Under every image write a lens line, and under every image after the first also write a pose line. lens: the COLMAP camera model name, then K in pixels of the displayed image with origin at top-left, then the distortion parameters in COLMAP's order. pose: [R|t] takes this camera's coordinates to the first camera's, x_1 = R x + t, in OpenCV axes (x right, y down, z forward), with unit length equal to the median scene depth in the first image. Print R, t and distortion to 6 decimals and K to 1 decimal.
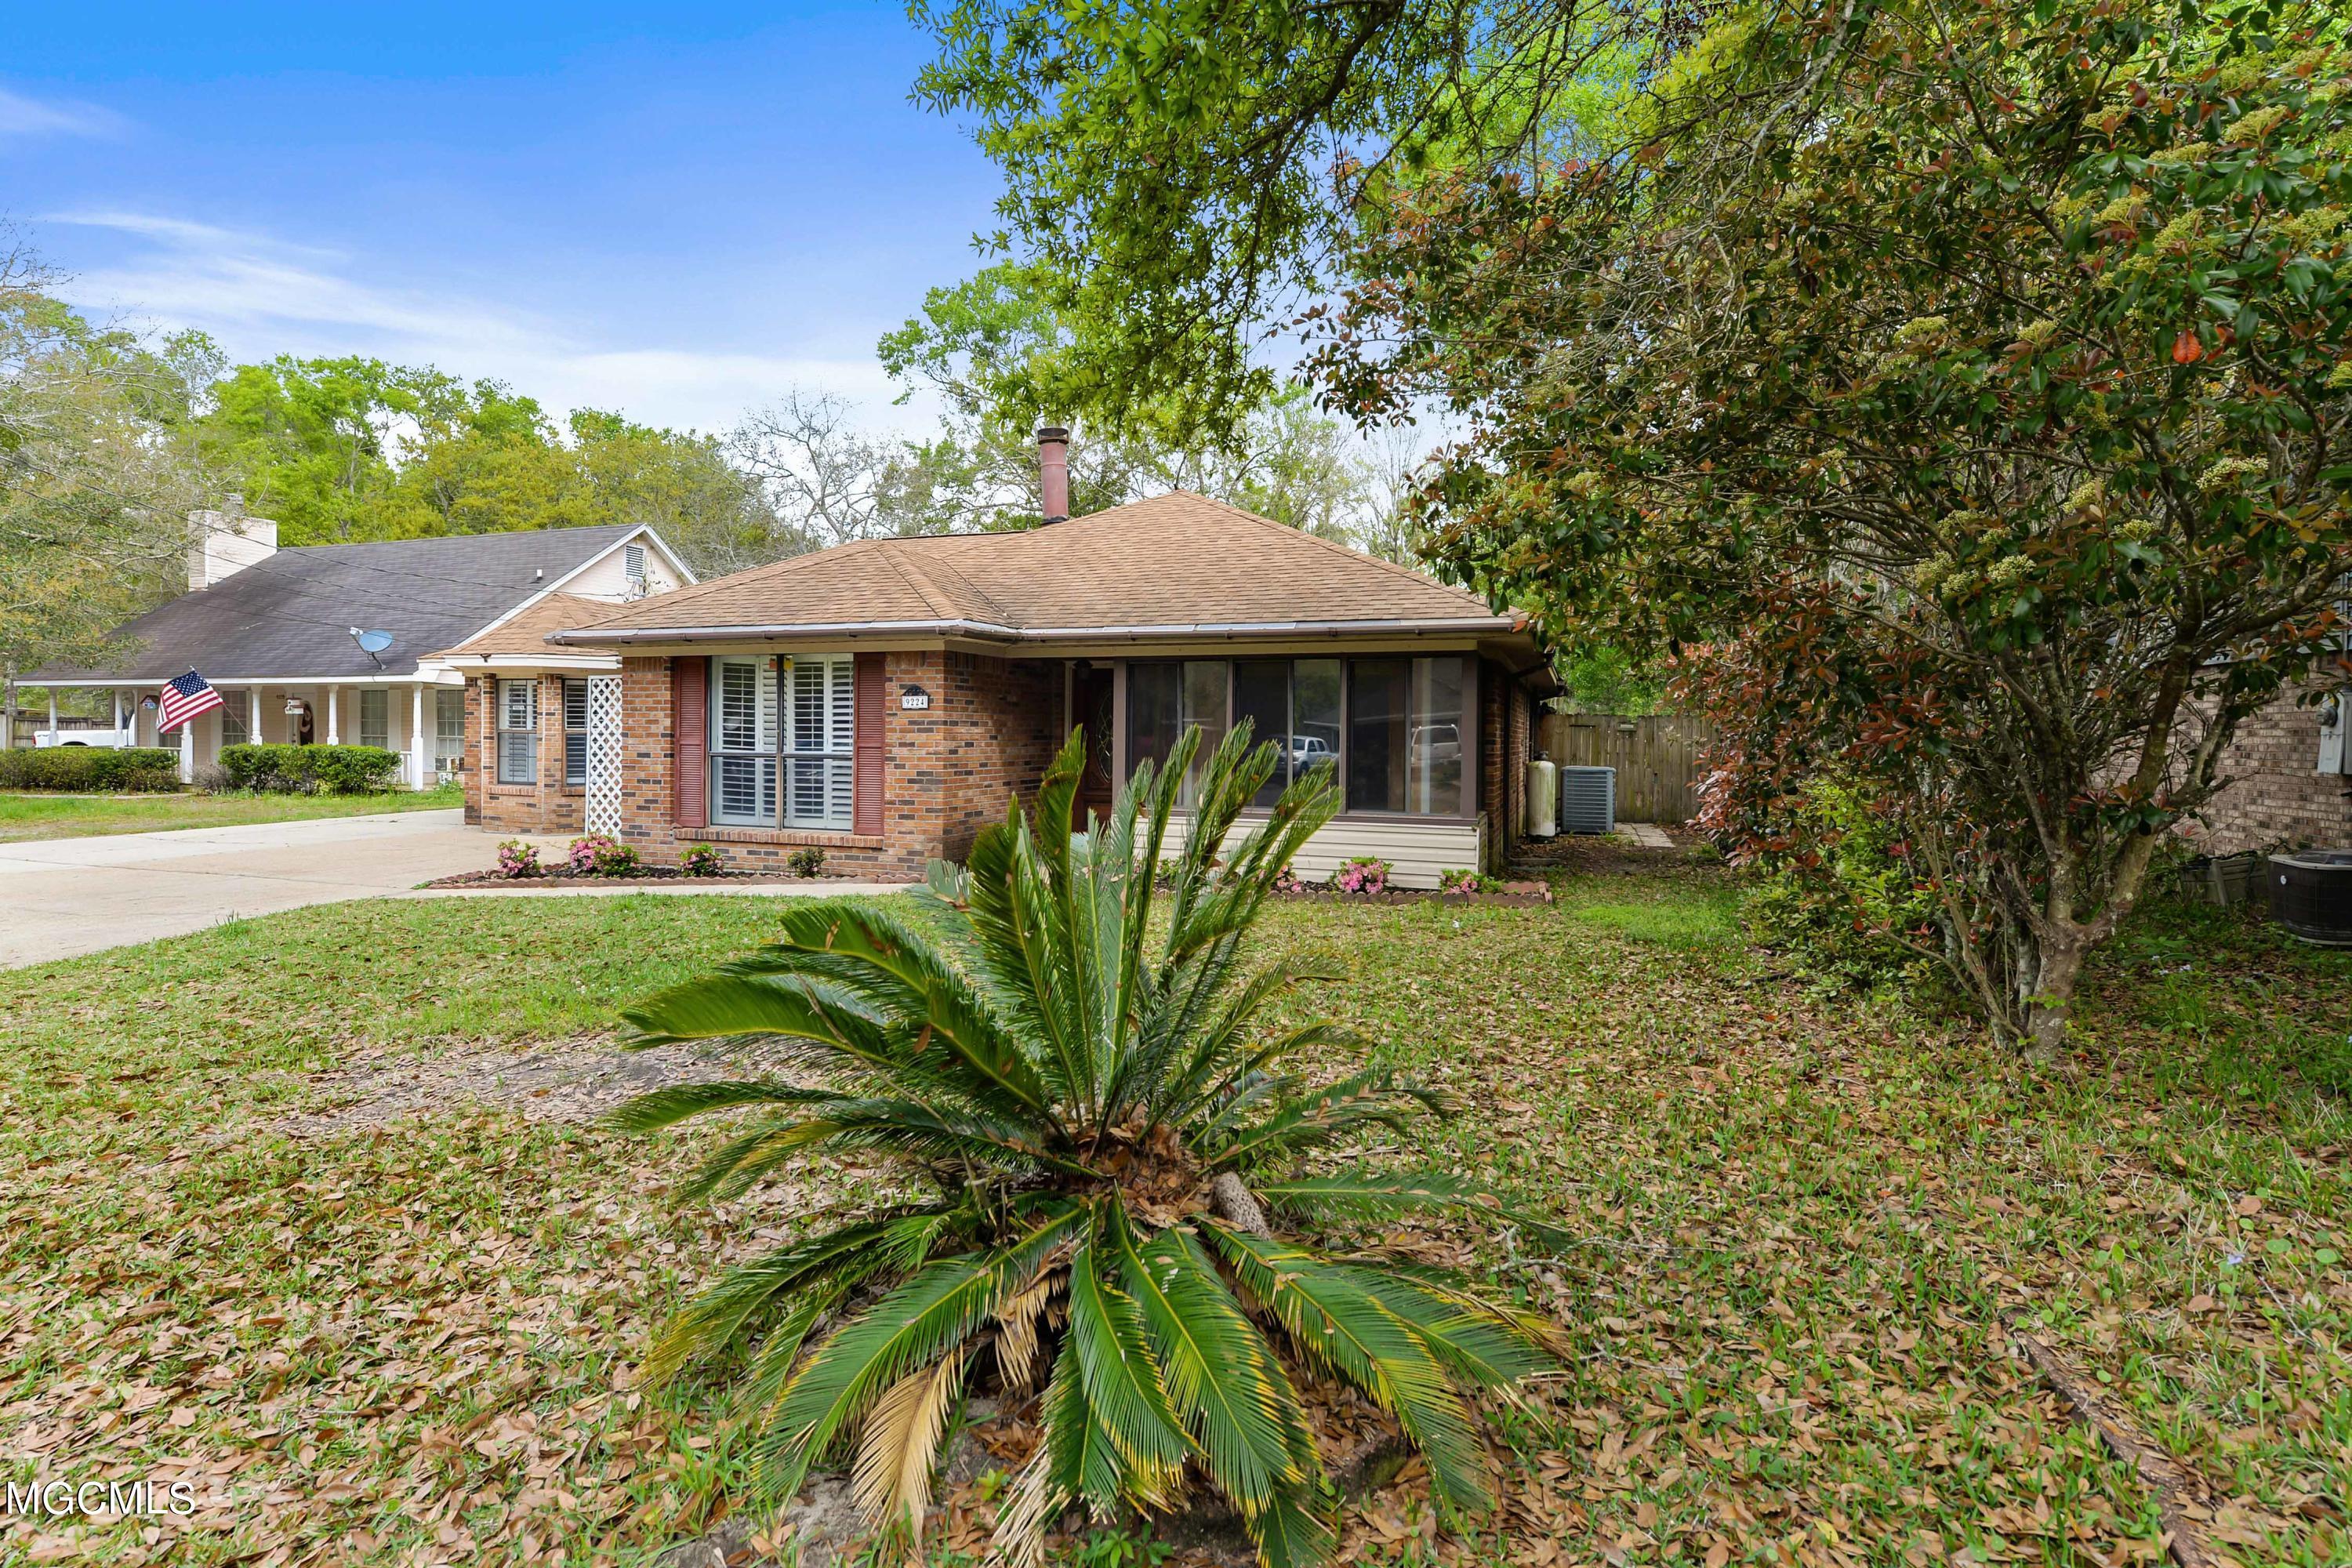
lens RADIAL K [[1178.4, 0, 1174.8], [0, 1178.4, 775.0], [0, 0, 1]] dist [0.003264, 0.000202]
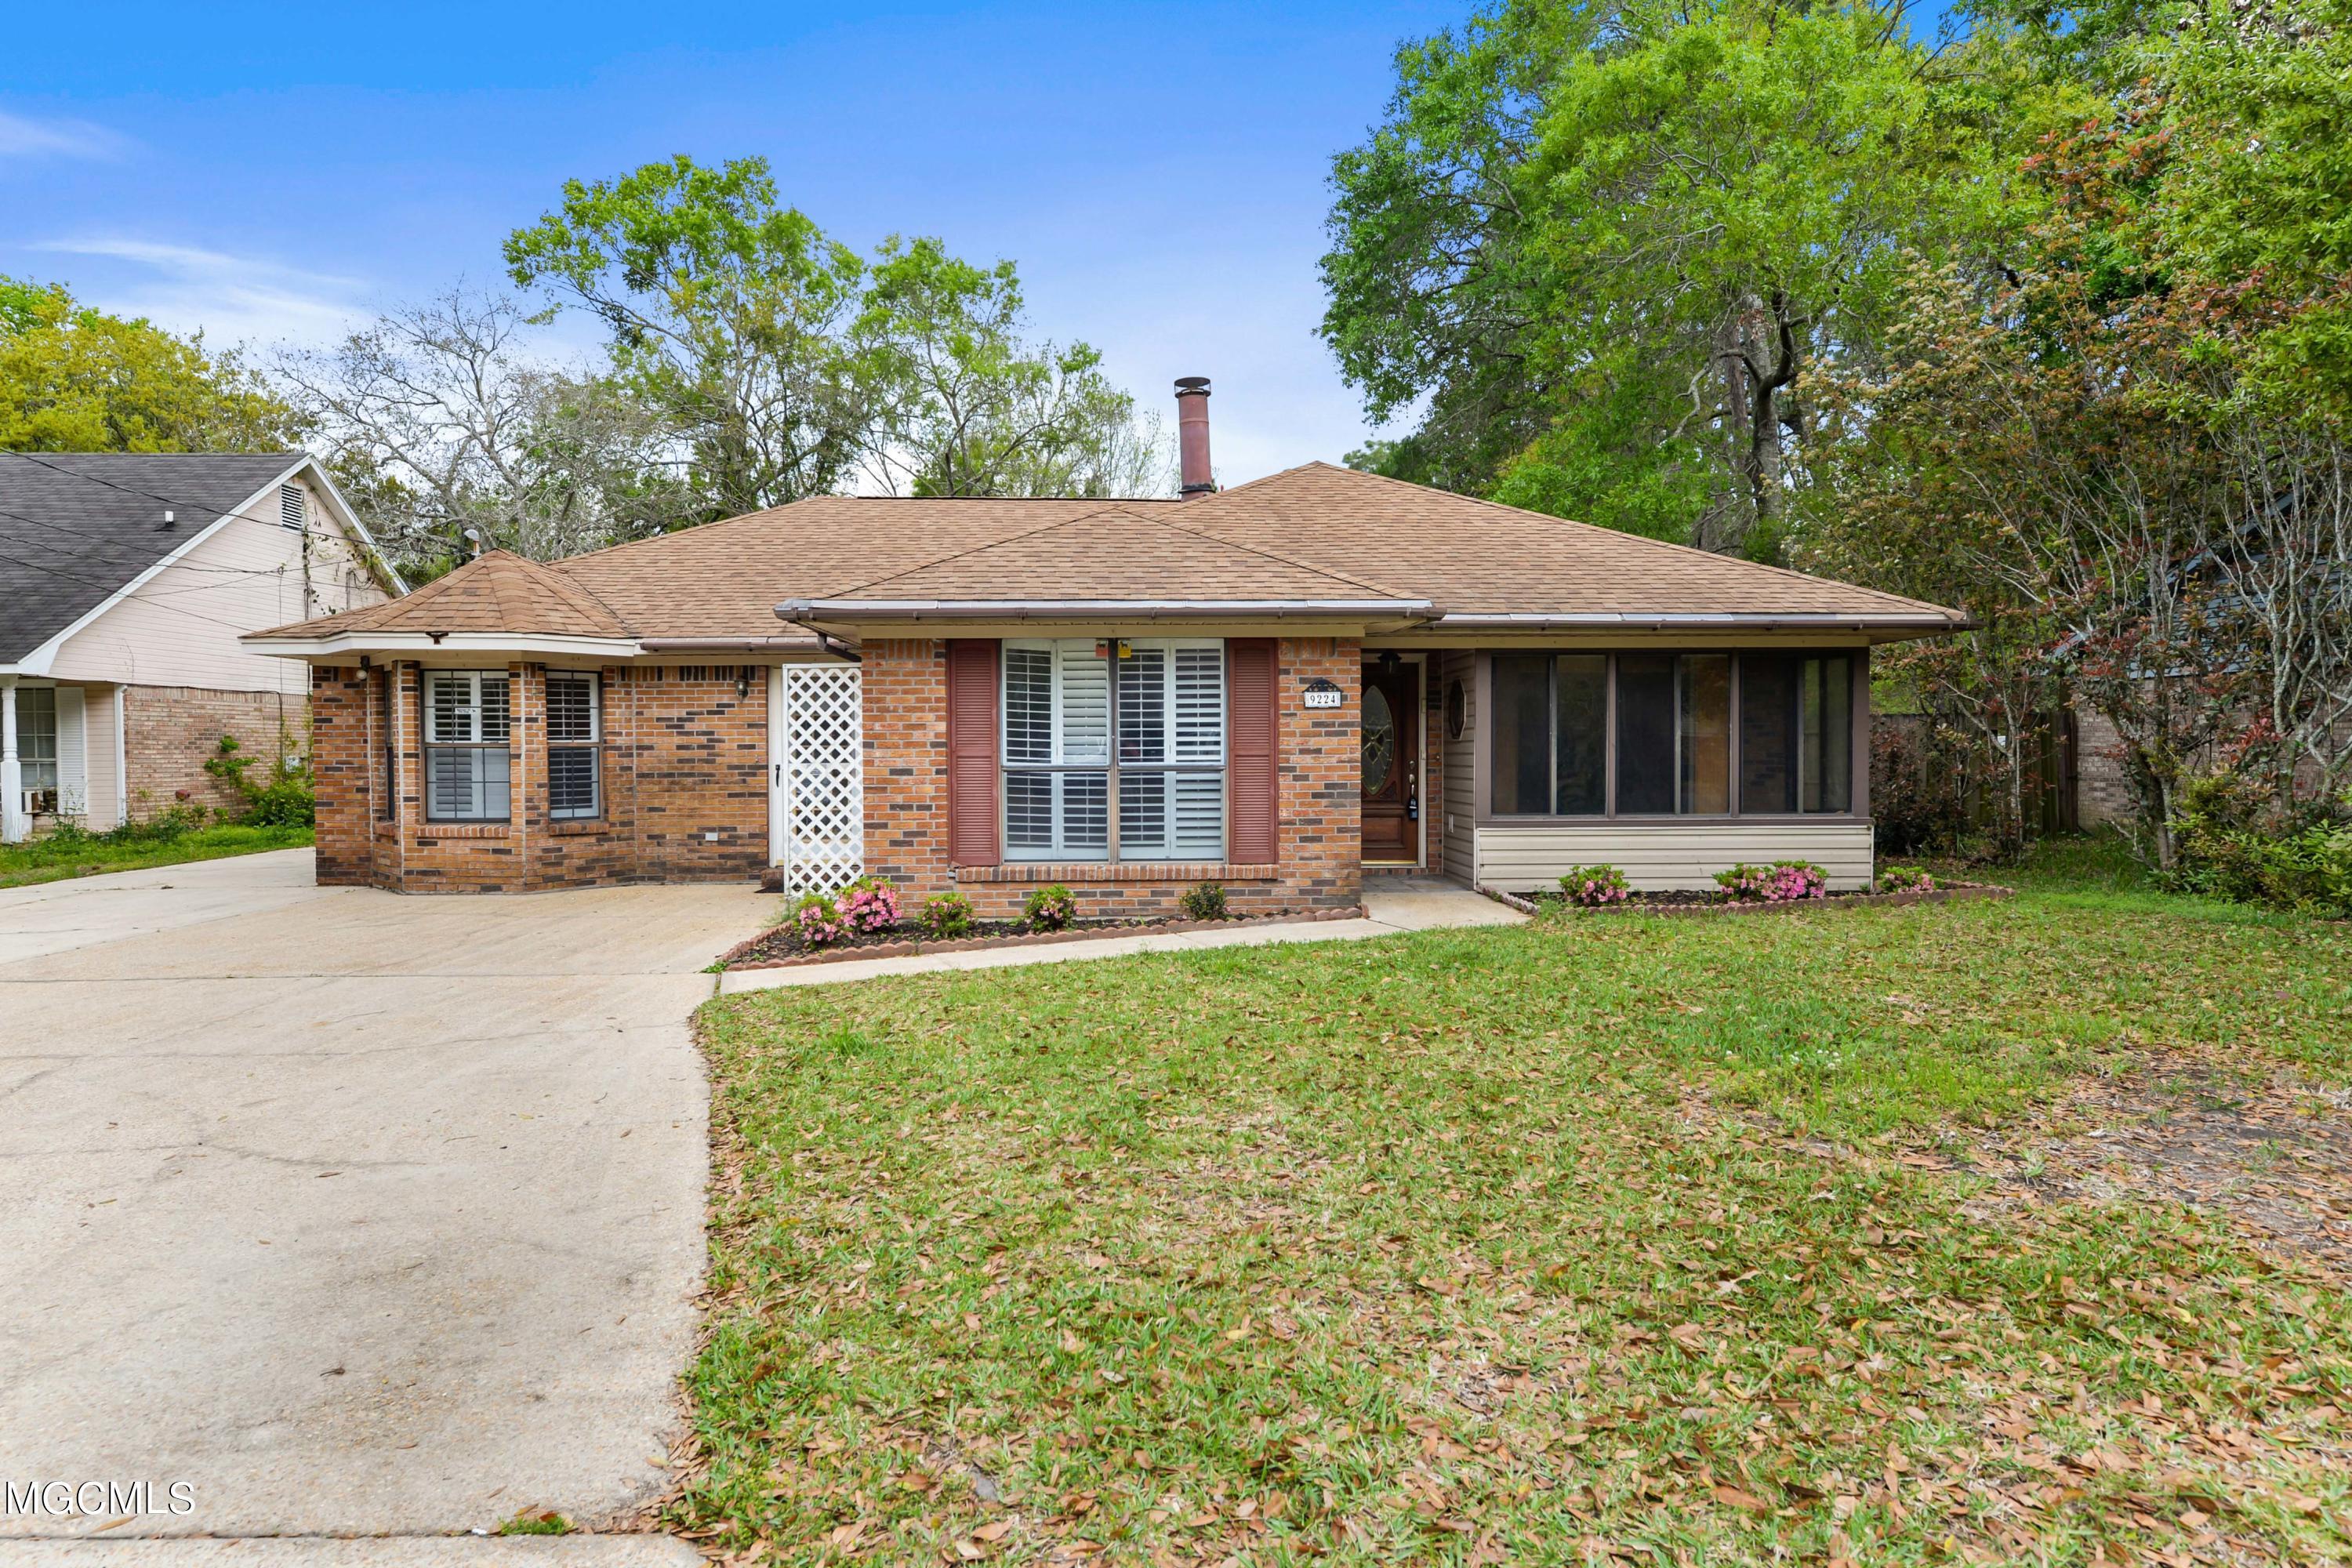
lens RADIAL K [[1286.4, 0, 1175.6], [0, 1286.4, 785.0], [0, 0, 1]] dist [0.001434, 0.000206]
pose [[0.924302, -0.025254, 0.380825, -0.617405], [0.025894, 0.999659, 0.003444, -0.007294], [-0.380782, 0.006678, 0.924641, 0.196890]]
